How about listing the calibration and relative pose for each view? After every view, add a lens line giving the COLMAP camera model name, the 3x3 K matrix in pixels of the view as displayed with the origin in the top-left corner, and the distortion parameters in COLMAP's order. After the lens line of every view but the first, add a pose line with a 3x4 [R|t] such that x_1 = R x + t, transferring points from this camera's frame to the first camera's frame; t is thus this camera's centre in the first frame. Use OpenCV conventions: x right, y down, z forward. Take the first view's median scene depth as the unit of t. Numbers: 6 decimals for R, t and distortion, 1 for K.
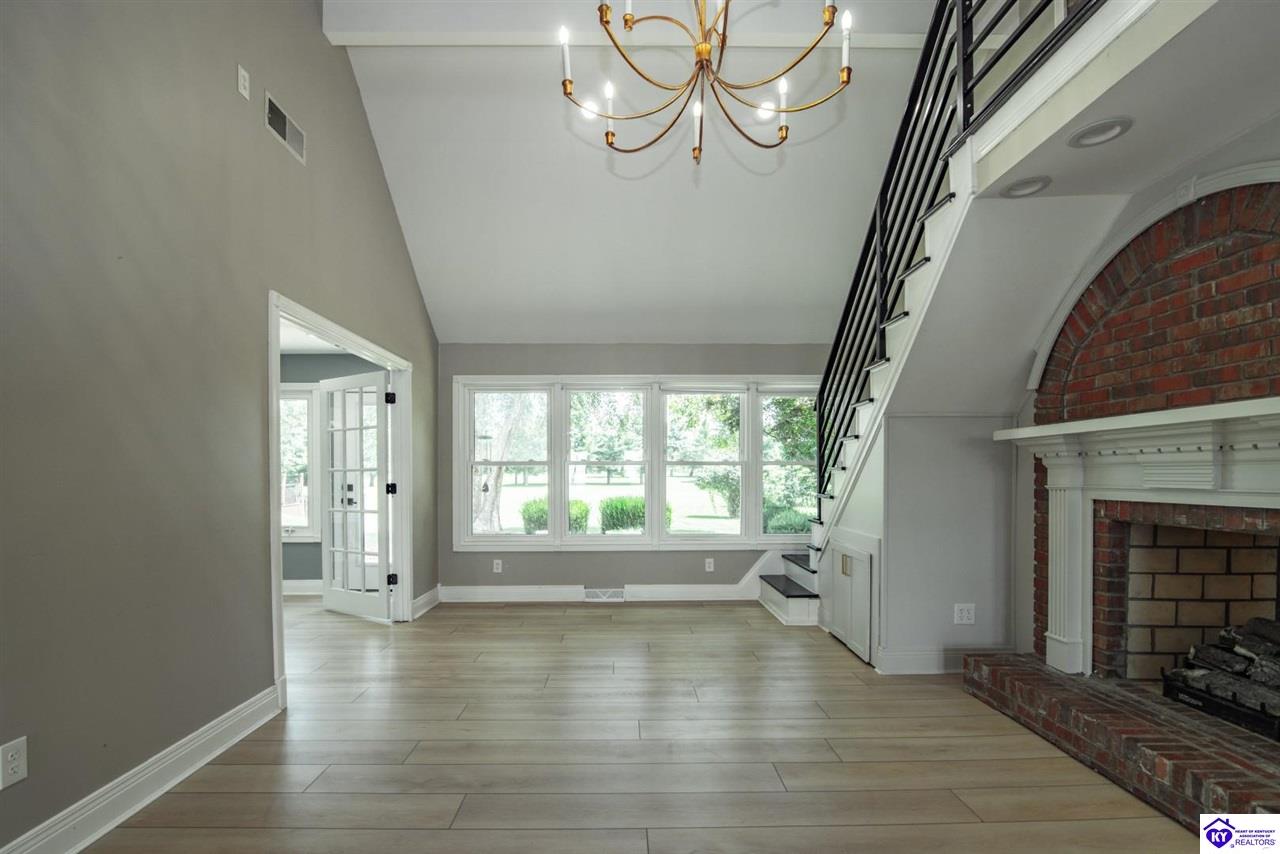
lens RADIAL K [[600.0, 0, 633.5], [0, 600.0, 479.5], [0, 0, 1]] dist [-0.019186, 0.000654]
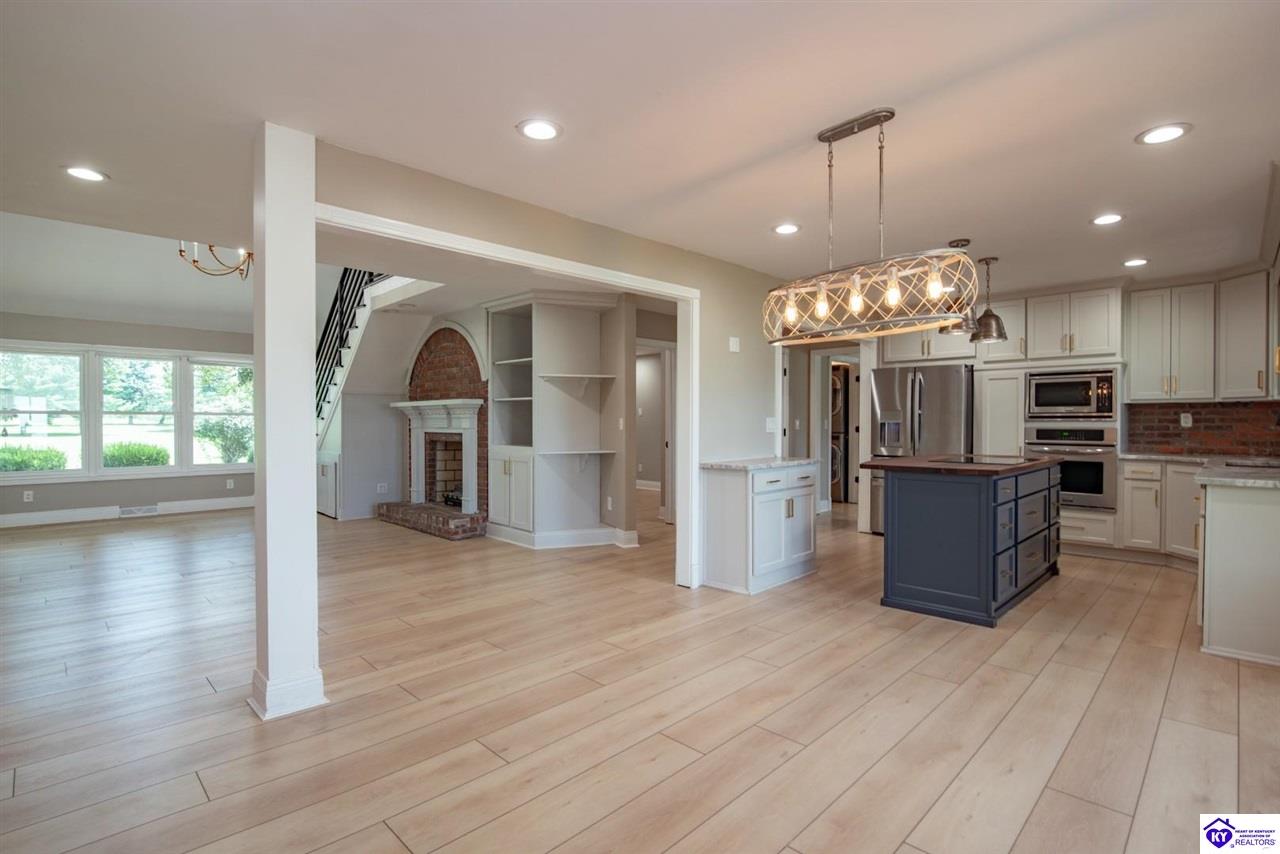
lens RADIAL K [[605.5, 0, 634.0], [0, 605.5, 428.7], [0, 0, 1]] dist [-0.014603, -0.000507]
pose [[0.718772, -0.004705, 0.695230, -0.357047], [0.003410, 0.999989, 0.003243, 0.013708], [-0.695238, 0.000040, 0.718780, -1.427825]]
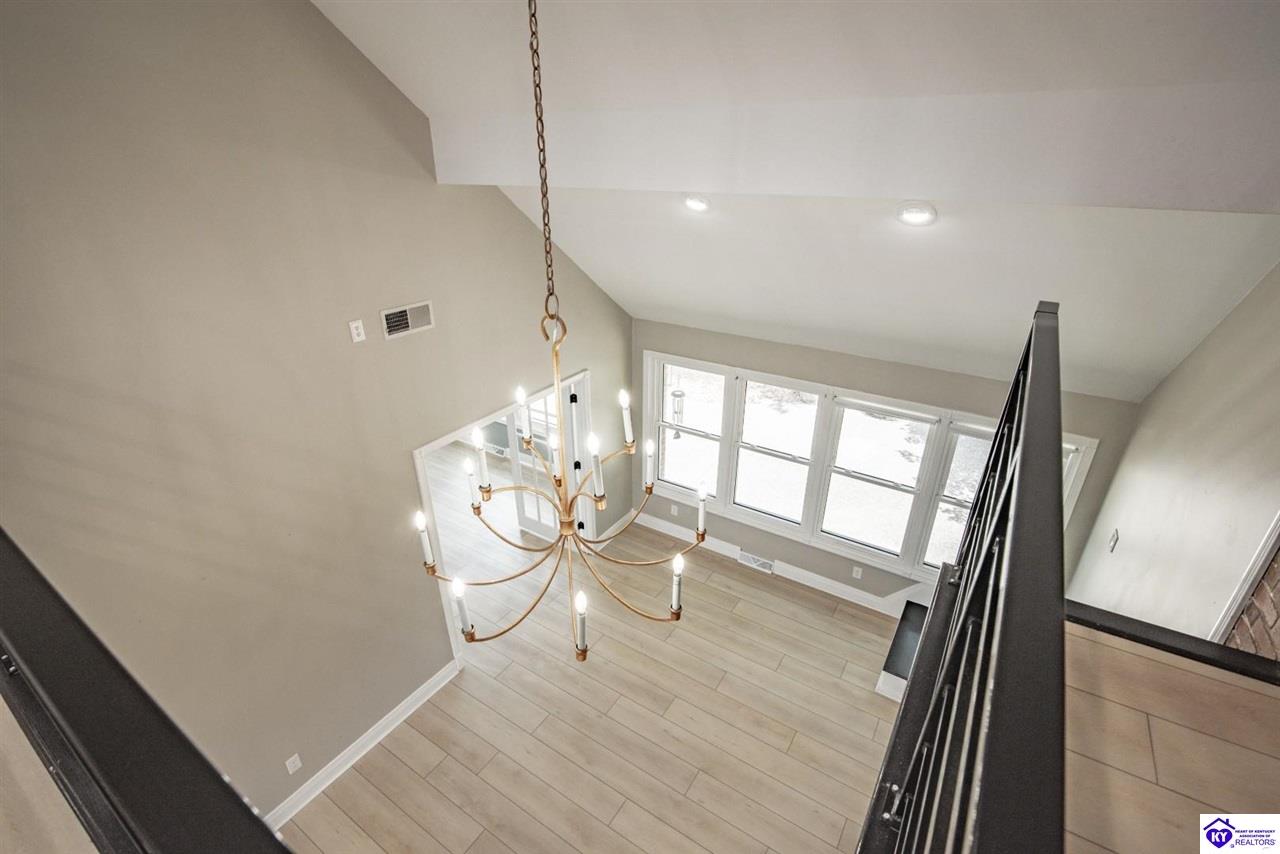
lens RADIAL K [[590.2, 0, 639.7], [0, 590.2, 445.7], [0, 0, 1]] dist [-0.018489, -0.000034]
pose [[0.830216, 0.252488, -0.496982, 0.508889], [-0.004338, 0.894440, 0.447167, -0.951124], [0.557425, -0.369090, 0.743673, 0.278560]]
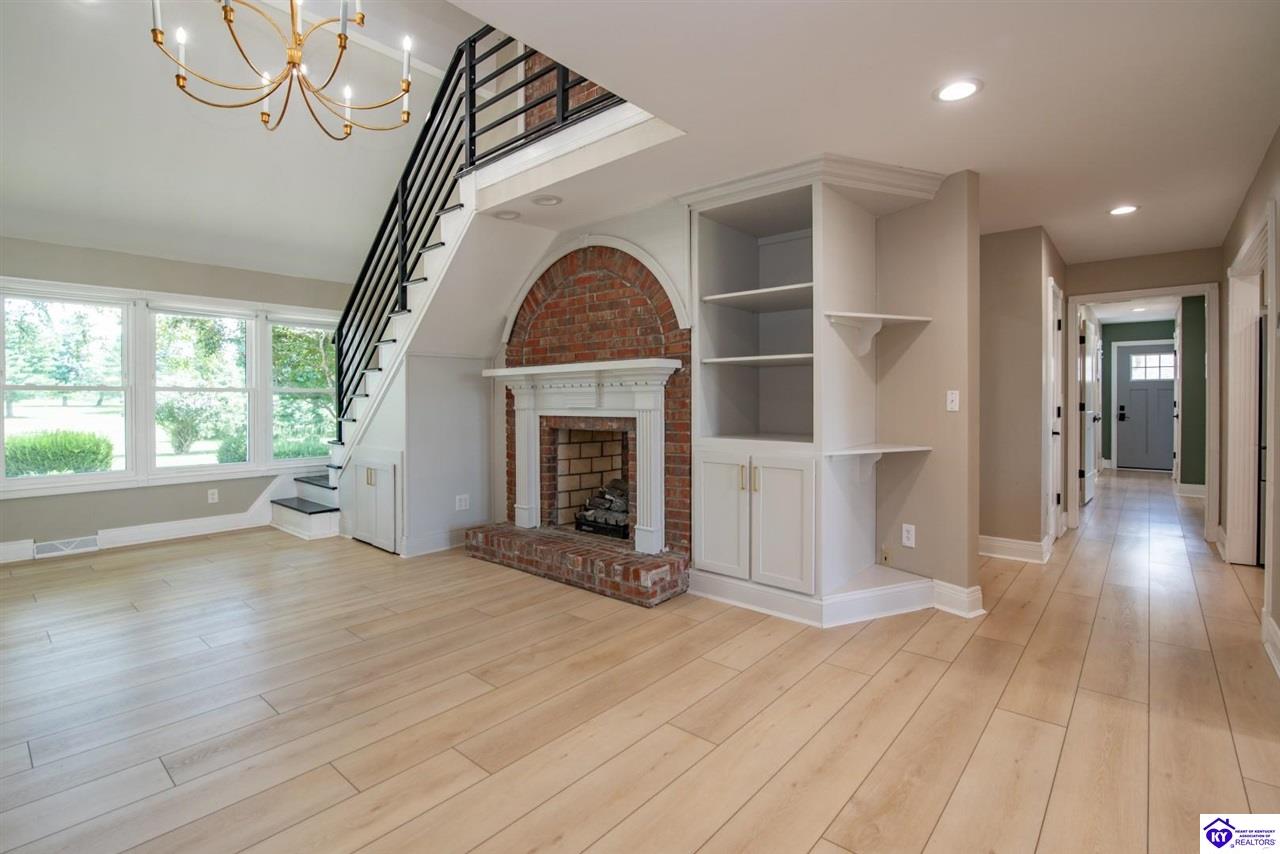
lens RADIAL K [[597.6, 0, 625.6], [0, 597.6, 404.9], [0, 0, 1]] dist [-0.018489, 0.000009]
pose [[0.673431, -0.006614, 0.739221, -0.248869], [0.009504, 0.999955, 0.000289, 0.006503], [-0.739189, 0.006831, 0.673463, -0.244066]]
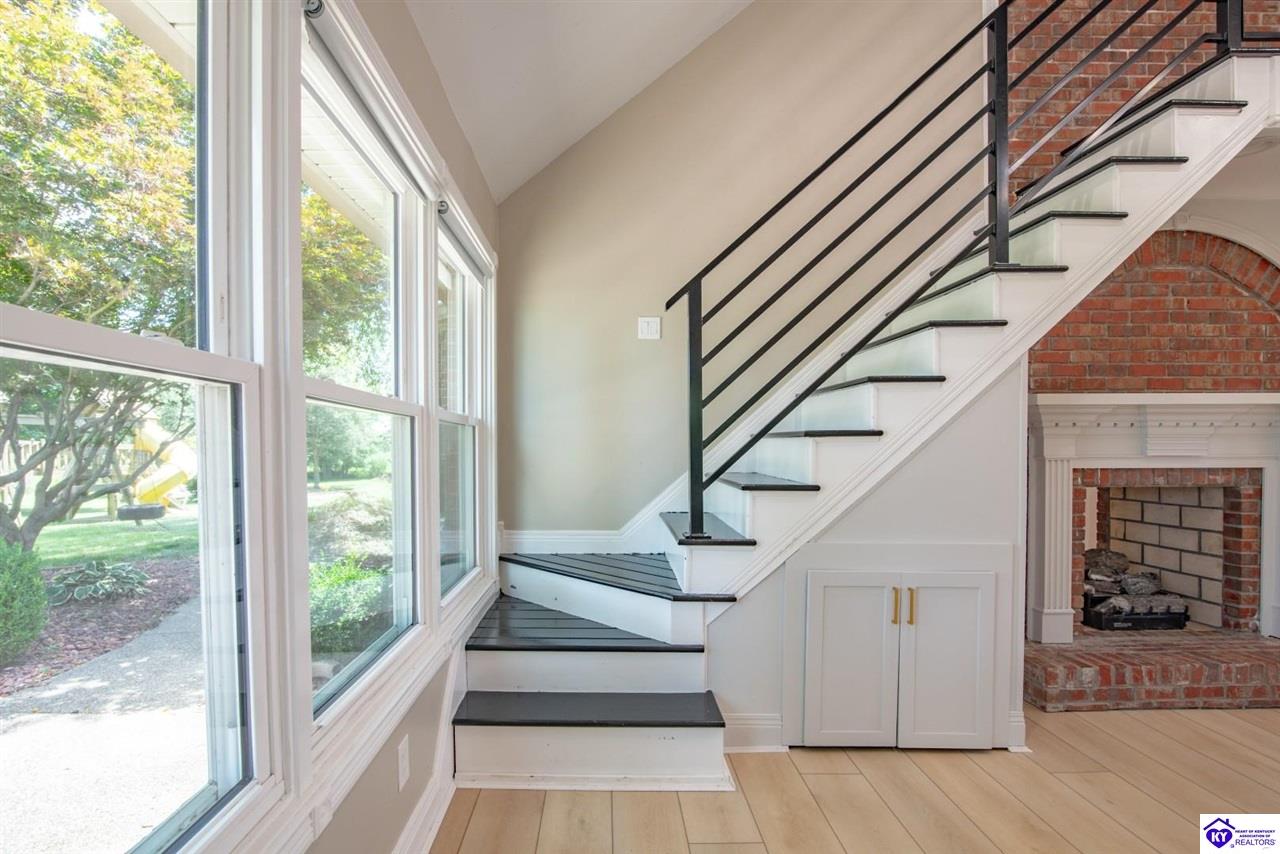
lens RADIAL K [[591.6, 0, 637.4], [0, 591.6, 459.0], [0, 0, 1]] dist [-0.016952, 0.000030]
pose [[0.037950, -0.014345, 0.999177, -0.285311], [0.010902, 0.999843, 0.013941, -0.006248], [-0.999220, 0.010364, 0.038100, 1.710644]]
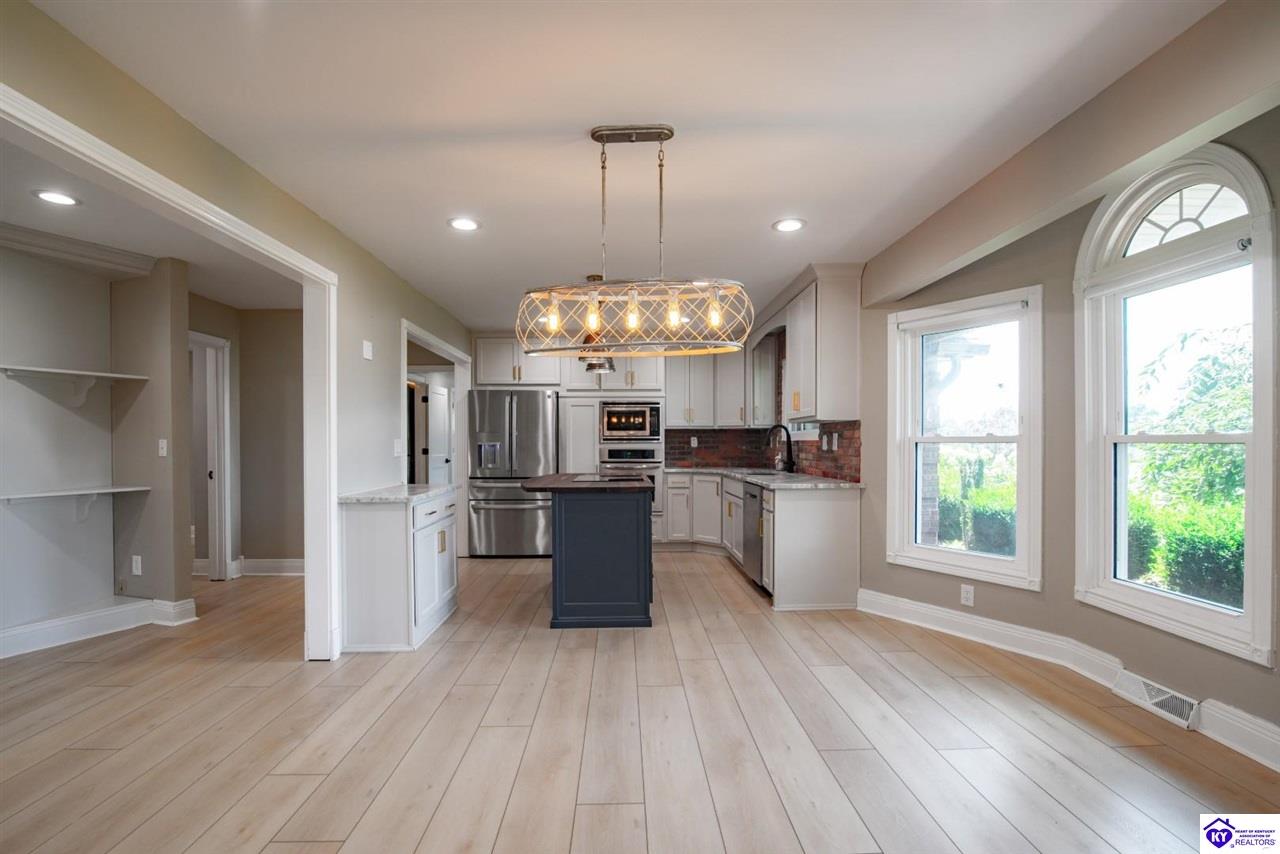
lens RADIAL K [[597.4, 0, 630.2], [0, 597.4, 450.4], [0, 0, 1]] dist [-0.018946, -0.000096]
pose [[-0.003750, -0.008692, 0.999955, -0.345714], [0.010332, 0.999909, 0.008730, 0.009874], [-0.999940, 0.010364, -0.003660, -1.013612]]
